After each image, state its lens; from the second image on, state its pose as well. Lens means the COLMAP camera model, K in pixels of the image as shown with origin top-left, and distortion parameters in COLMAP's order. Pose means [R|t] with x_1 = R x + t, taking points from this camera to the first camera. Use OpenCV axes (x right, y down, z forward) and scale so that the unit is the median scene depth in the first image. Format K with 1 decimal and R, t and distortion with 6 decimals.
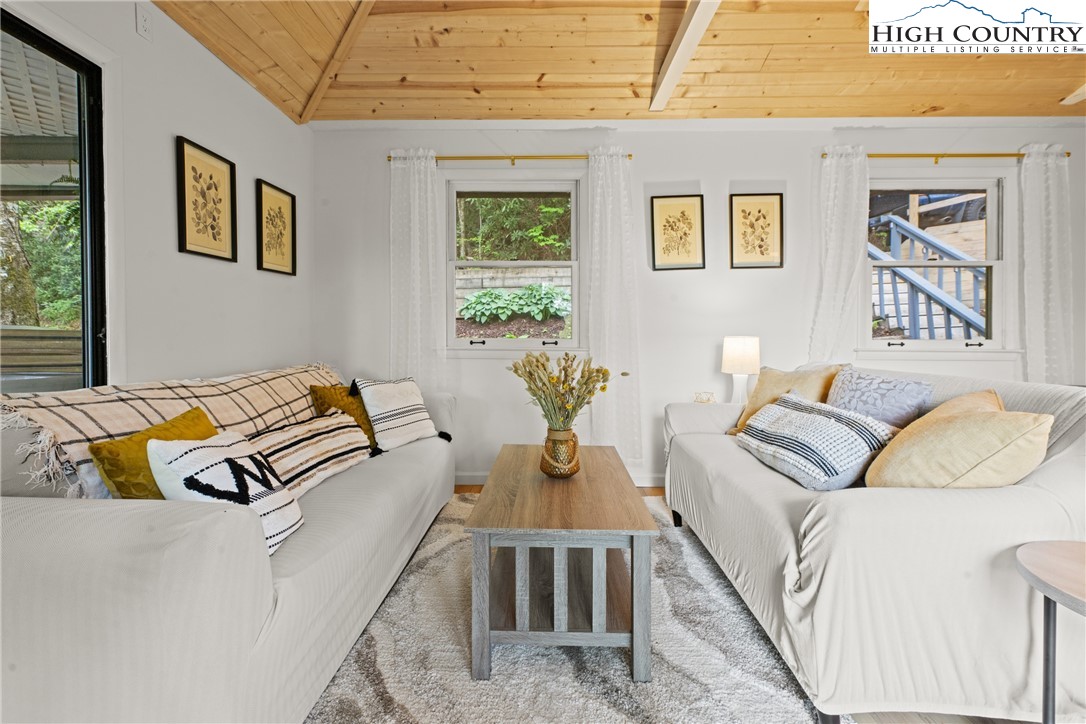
lens RADIAL K [[471.2, 0, 550.6], [0, 471.2, 344.0], [0, 0, 1]] dist [0.009309, -0.000223]
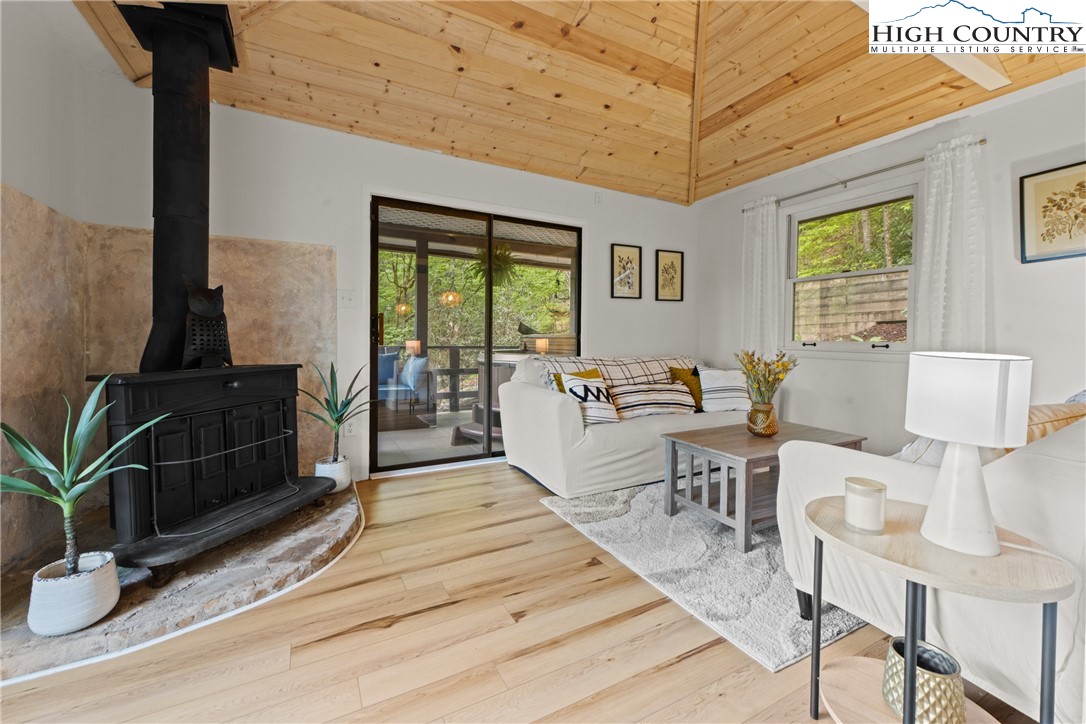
lens RADIAL K [[432.4, 0, 540.4], [0, 432.4, 345.7], [0, 0, 1]] dist [0.011147, -0.001140]
pose [[0.490413, 0.020140, -0.871257, 0.557833], [-0.021748, 0.999704, 0.010868, 0.003634], [0.871219, 0.013618, 0.490706, -0.165535]]
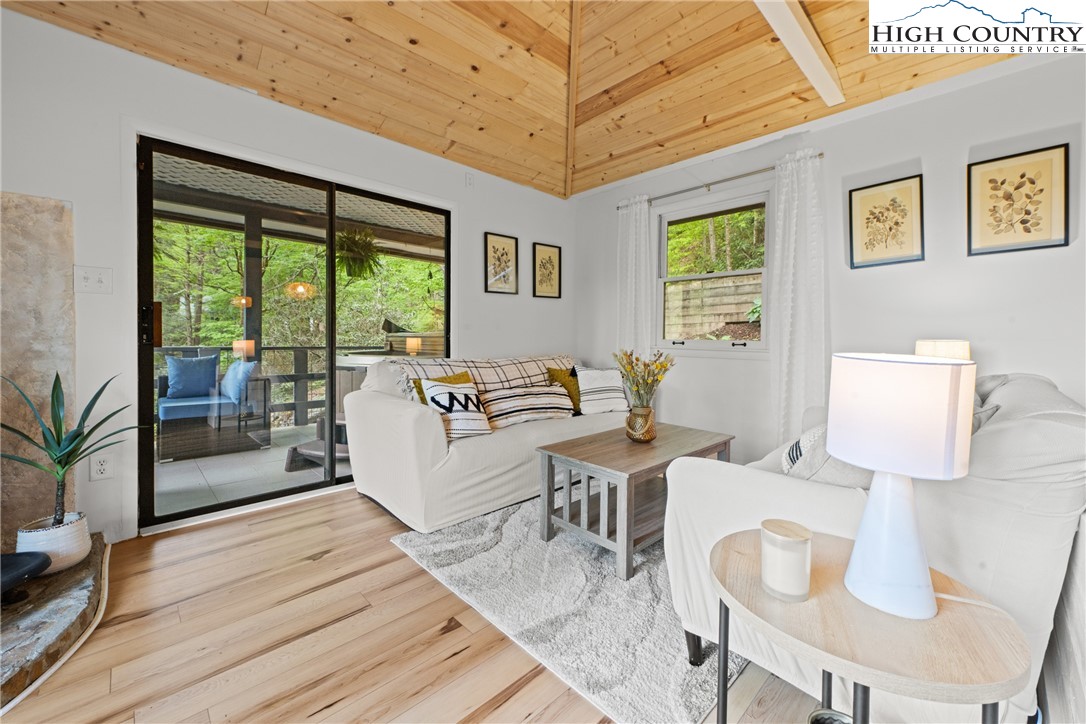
lens RADIAL K [[432.4, 0, 544.4], [0, 432.4, 345.2], [0, 0, 1]] dist [0.011147, -0.001140]
pose [[0.709552, 0.017381, -0.704439, 0.458913], [-0.018283, 0.999813, 0.006252, 0.002386], [0.704416, 0.008443, 0.709737, -0.049427]]
